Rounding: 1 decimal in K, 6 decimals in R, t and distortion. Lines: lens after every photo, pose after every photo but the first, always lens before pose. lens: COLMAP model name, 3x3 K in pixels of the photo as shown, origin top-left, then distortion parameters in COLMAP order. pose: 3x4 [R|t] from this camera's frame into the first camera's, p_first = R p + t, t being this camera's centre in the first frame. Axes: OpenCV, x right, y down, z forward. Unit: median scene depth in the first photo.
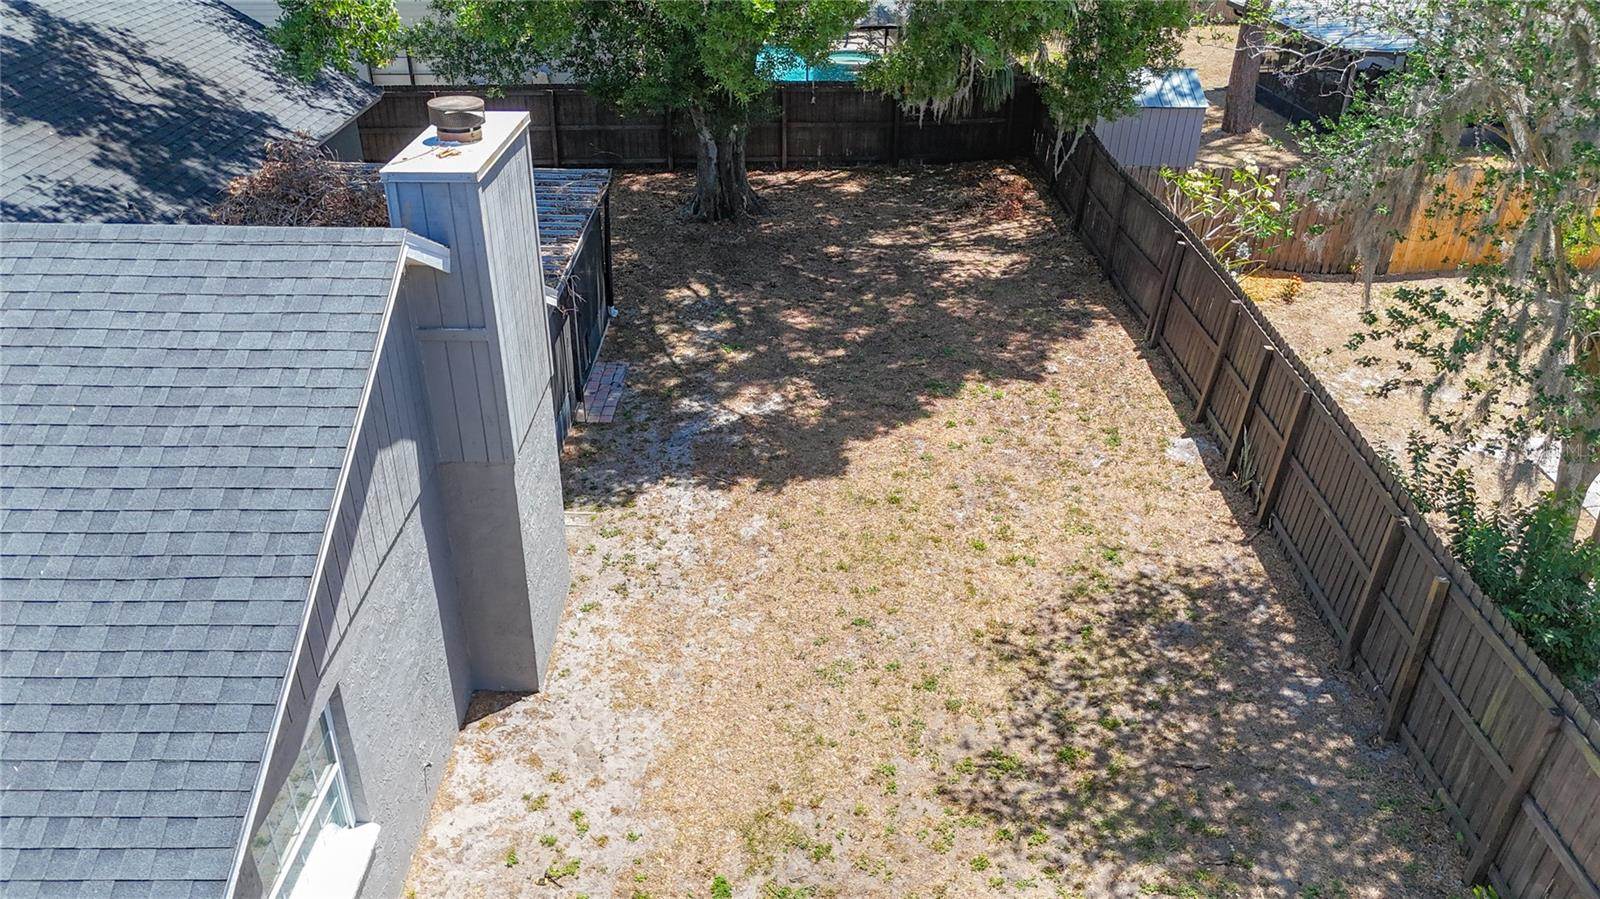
lens RADIAL K [[1172.3, 0, 793.1], [0, 1172.3, 443.5], [0, 0, 1]] dist [0.087725, -0.099716]
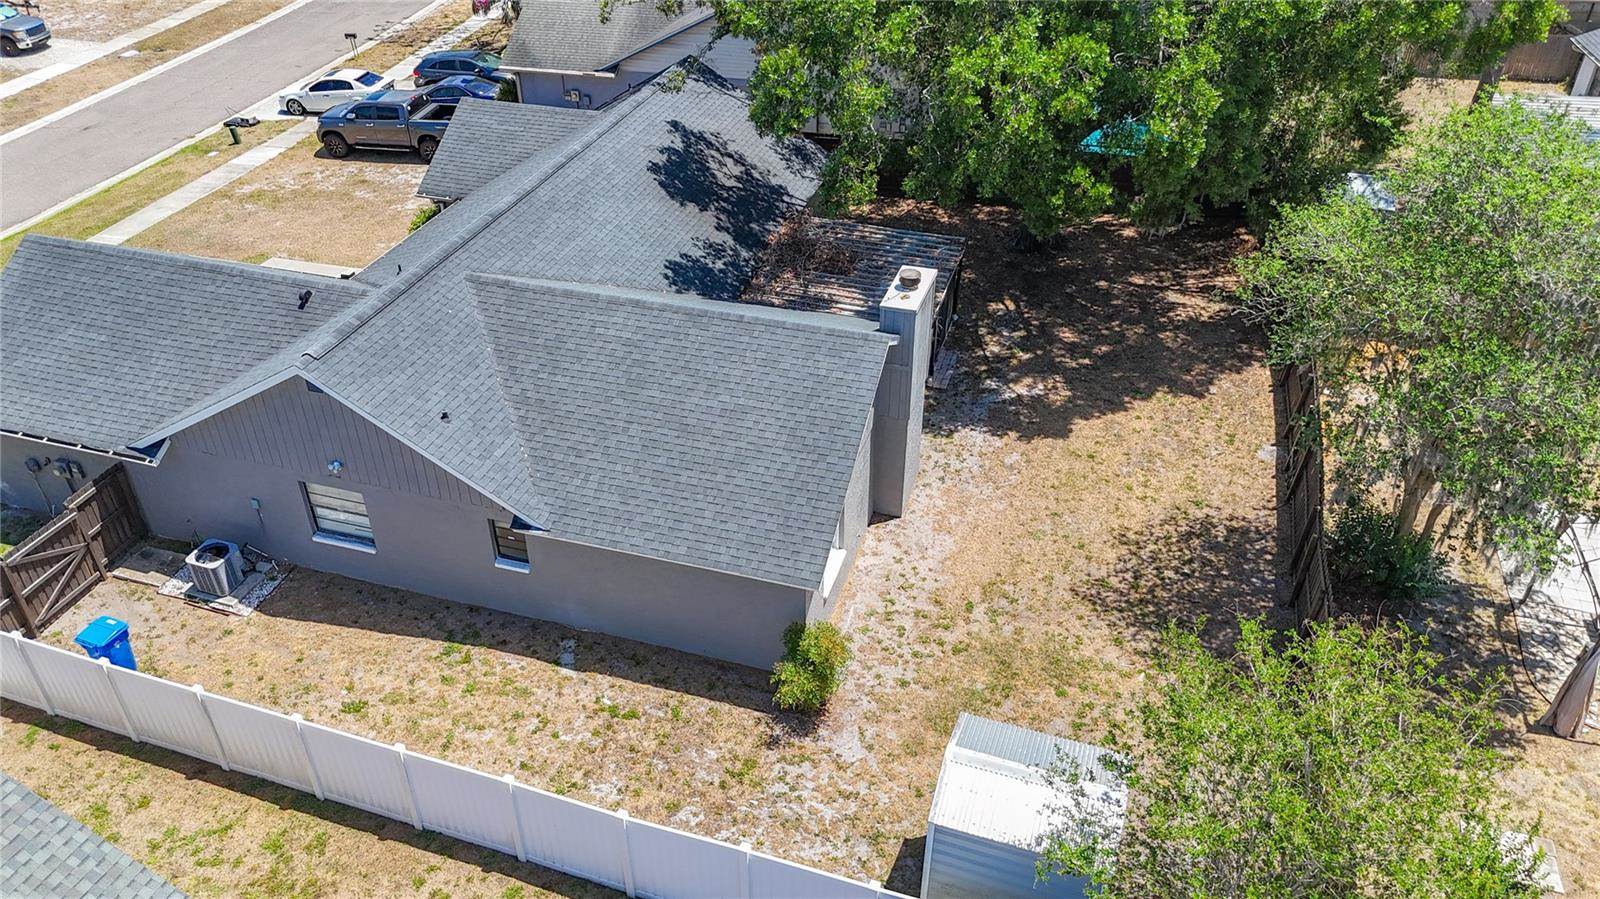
lens RADIAL K [[1172.3, 0, 793.1], [0, 1172.3, 443.5], [0, 0, 1]] dist [0.087725, -0.099716]
pose [[0.957154, 0.157000, -0.243326, 0.081157], [-0.133800, 0.984973, 0.109208, -0.108260], [0.256815, -0.071971, 0.963777, -0.889230]]
